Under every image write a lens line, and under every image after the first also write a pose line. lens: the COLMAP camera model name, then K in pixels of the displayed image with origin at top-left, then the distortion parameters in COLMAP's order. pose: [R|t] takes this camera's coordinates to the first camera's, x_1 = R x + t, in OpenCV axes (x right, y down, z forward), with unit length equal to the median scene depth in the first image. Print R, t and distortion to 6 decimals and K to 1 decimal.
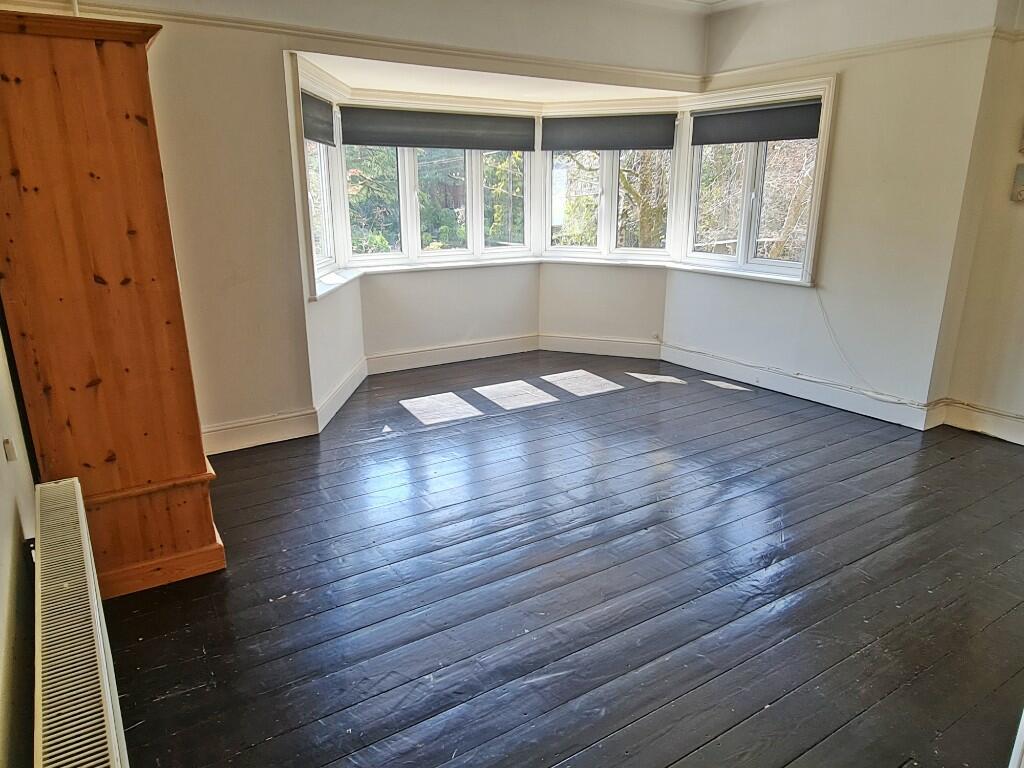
lens RADIAL K [[696.4, 0, 513.9], [0, 696.4, 390.8], [0, 0, 1]] dist [0.001844, 0.001747]
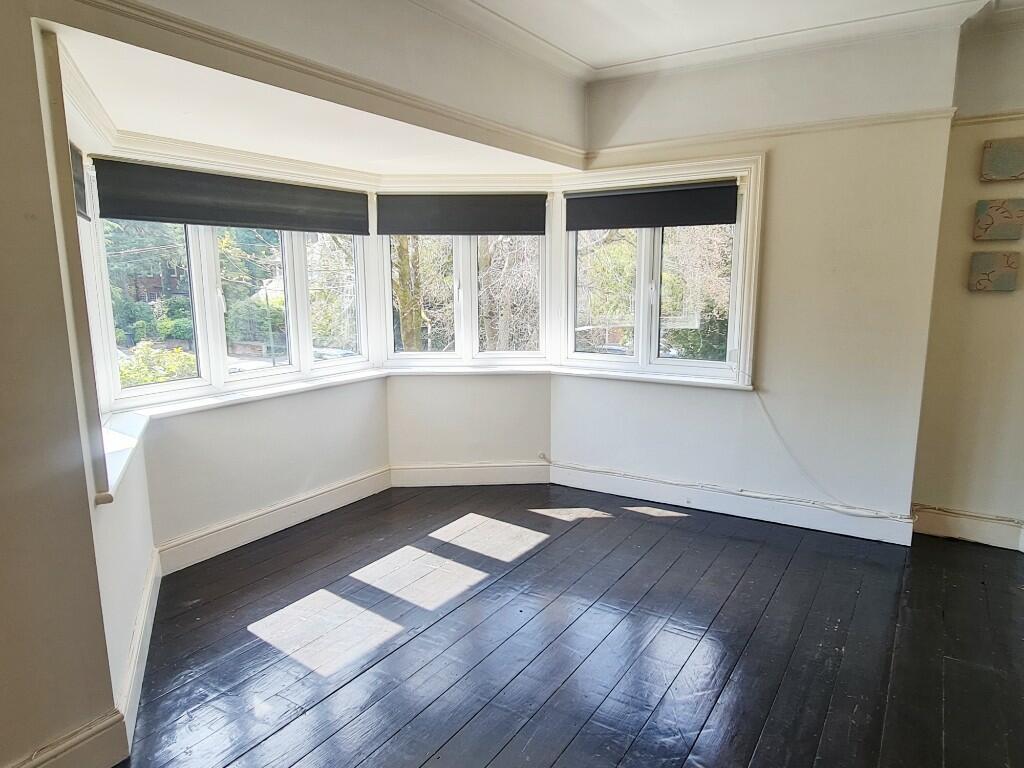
lens RADIAL K [[669.6, 0, 510.8], [0, 669.6, 389.2], [0, 0, 1]] dist [0.003705, -0.000668]
pose [[0.912938, -0.077056, 0.400758, -0.155099], [0.123558, 0.988112, -0.091478, -0.097384], [-0.388945, 0.133030, 0.911605, 0.315787]]
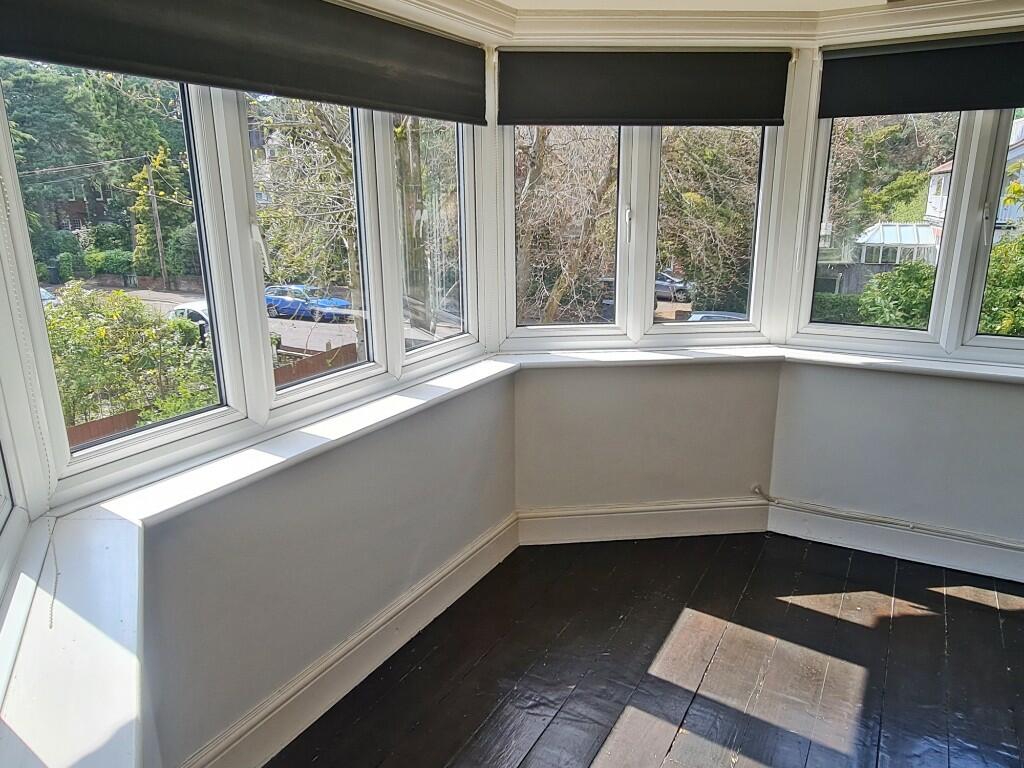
lens RADIAL K [[712.3, 0, 509.3], [0, 712.3, 394.7], [0, 0, 1]] dist [-0.001890, -0.001898]
pose [[0.891942, -0.132903, 0.432177, -0.196417], [0.139762, 0.990056, 0.016016, -0.201312], [-0.430008, 0.046116, 0.901647, 0.665953]]
